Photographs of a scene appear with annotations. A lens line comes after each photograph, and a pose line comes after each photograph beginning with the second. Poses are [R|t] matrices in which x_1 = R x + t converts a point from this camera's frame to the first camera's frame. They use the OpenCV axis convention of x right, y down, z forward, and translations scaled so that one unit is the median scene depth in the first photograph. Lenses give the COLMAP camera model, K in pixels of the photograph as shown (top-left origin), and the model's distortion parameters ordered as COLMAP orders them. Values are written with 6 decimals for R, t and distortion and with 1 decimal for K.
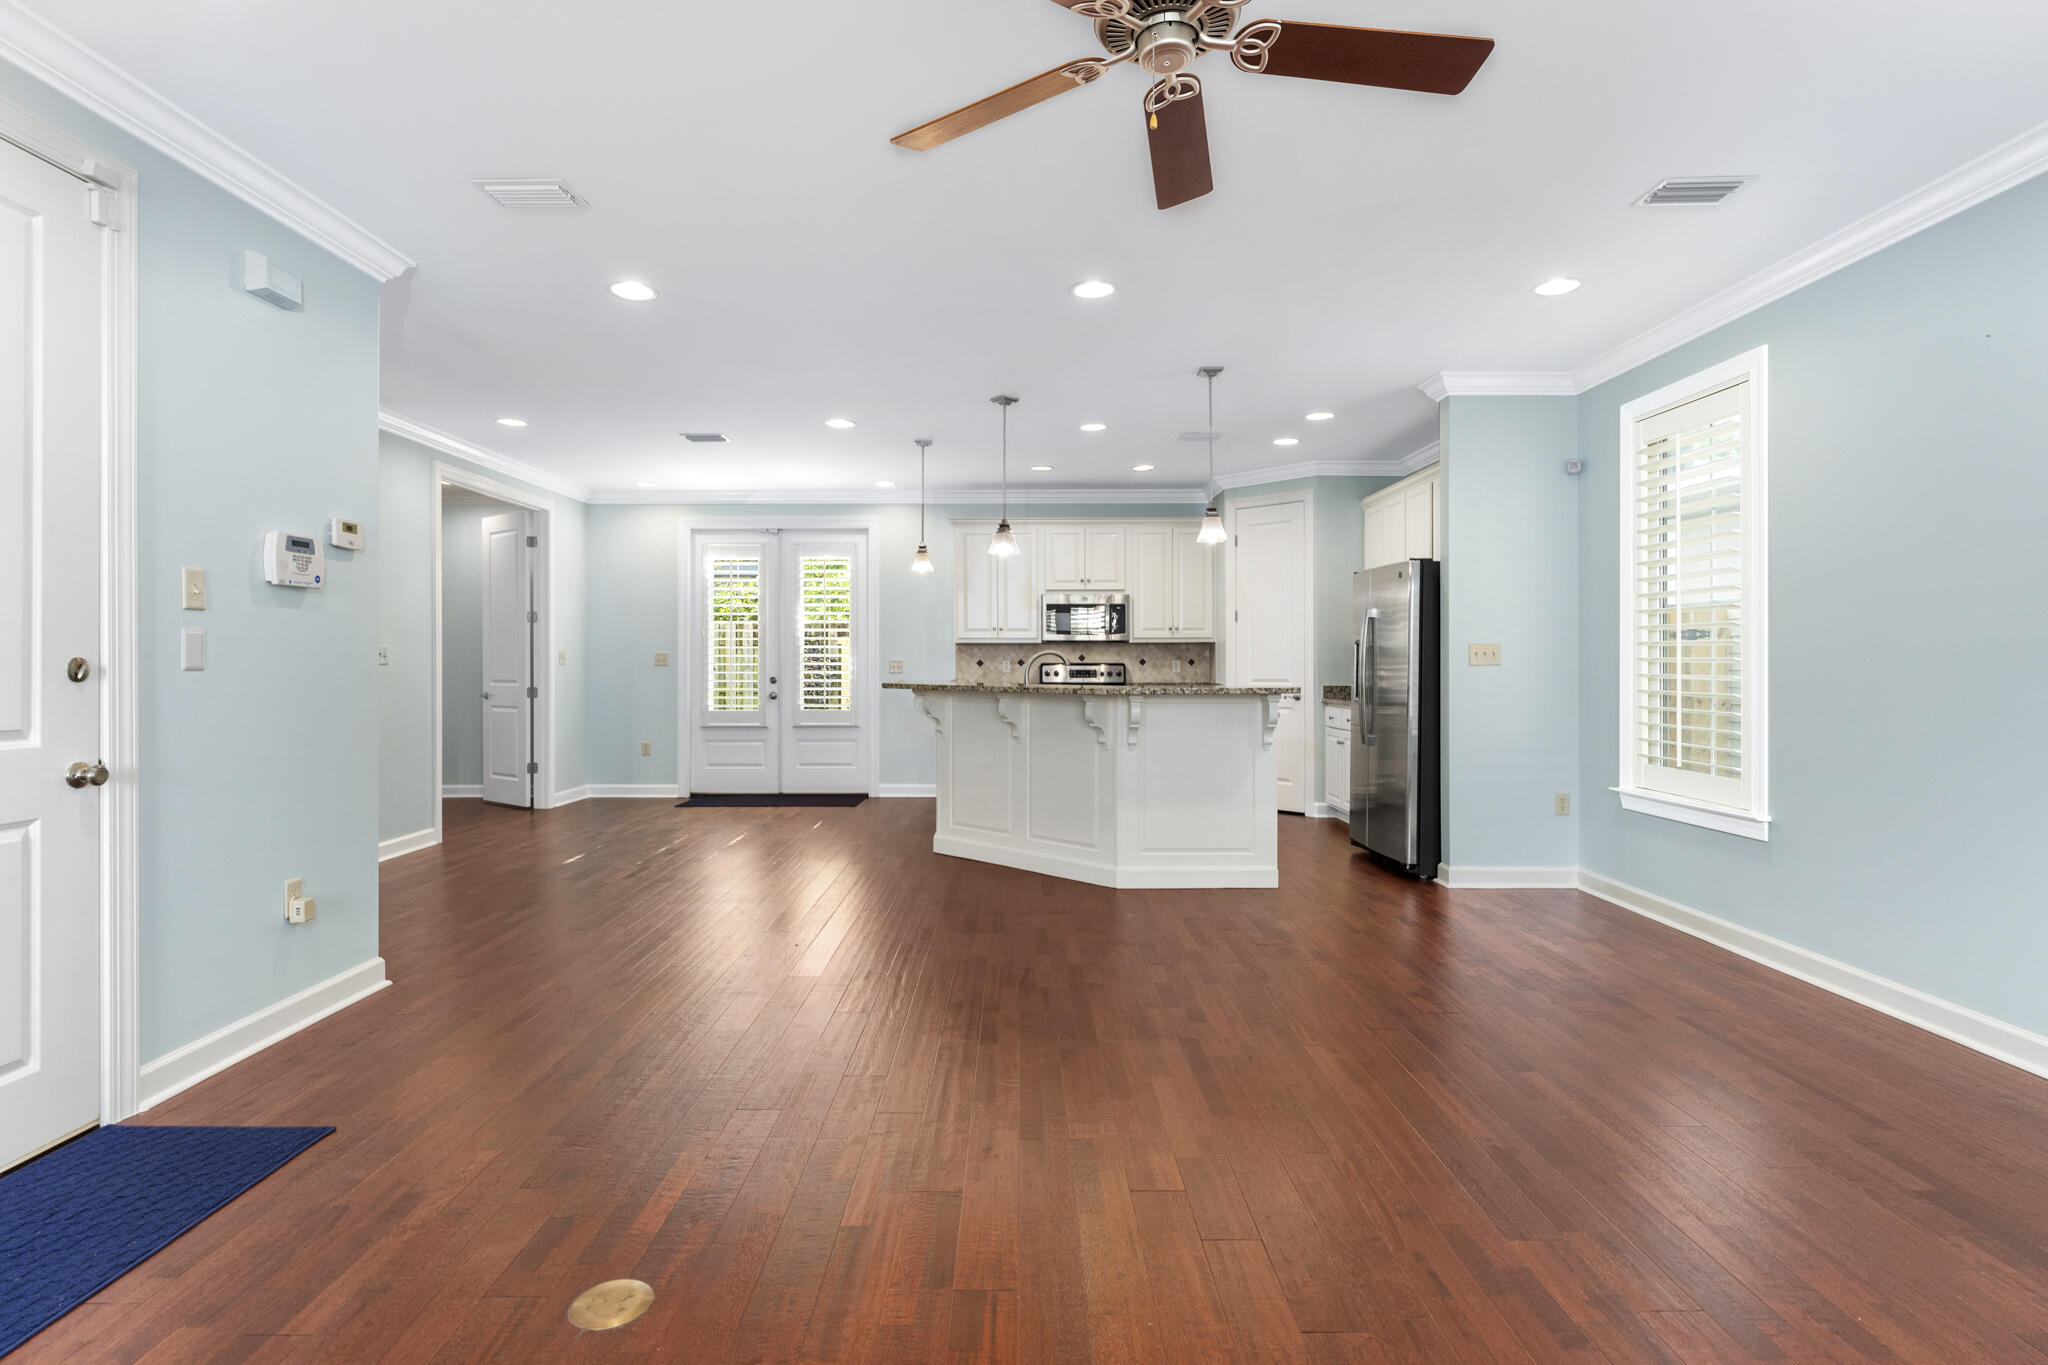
lens RADIAL K [[1000.9, 0, 1018.6], [0, 1000.9, 652.9], [0, 0, 1]] dist [-0.003563, 0.000375]
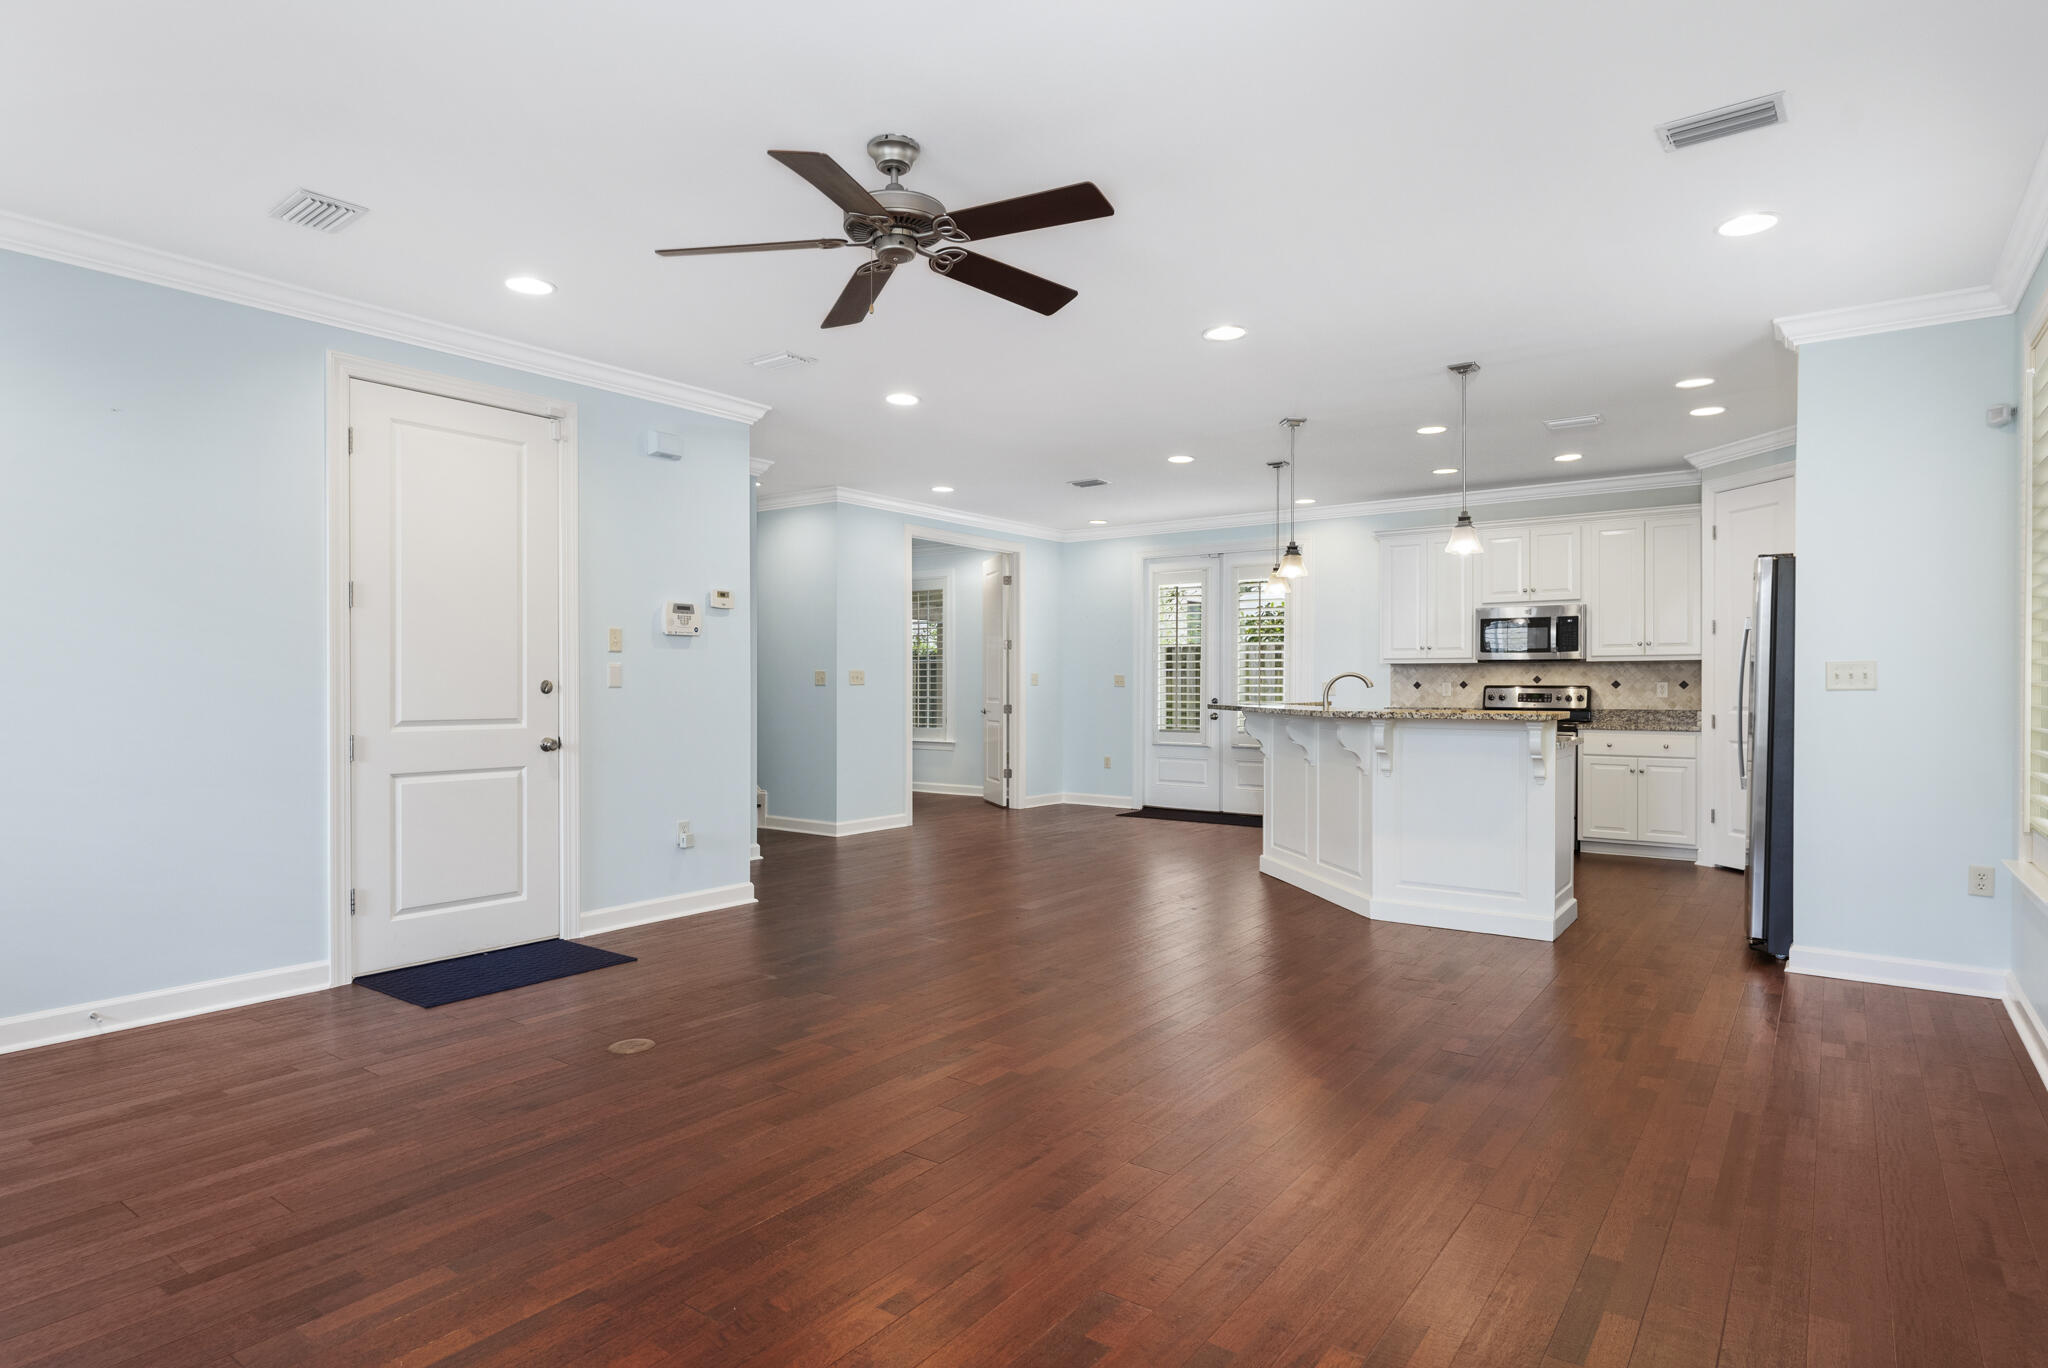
lens RADIAL K [[1112.3, 0, 1022.3], [0, 1112.3, 681.3], [0, 0, 1]] dist [-0.012914, 0.000536]
pose [[0.806092, 0.001463, -0.591789, 0.305521], [0.002975, 0.999974, 0.006524, -0.001309], [0.591783, -0.007020, 0.806066, -0.039357]]
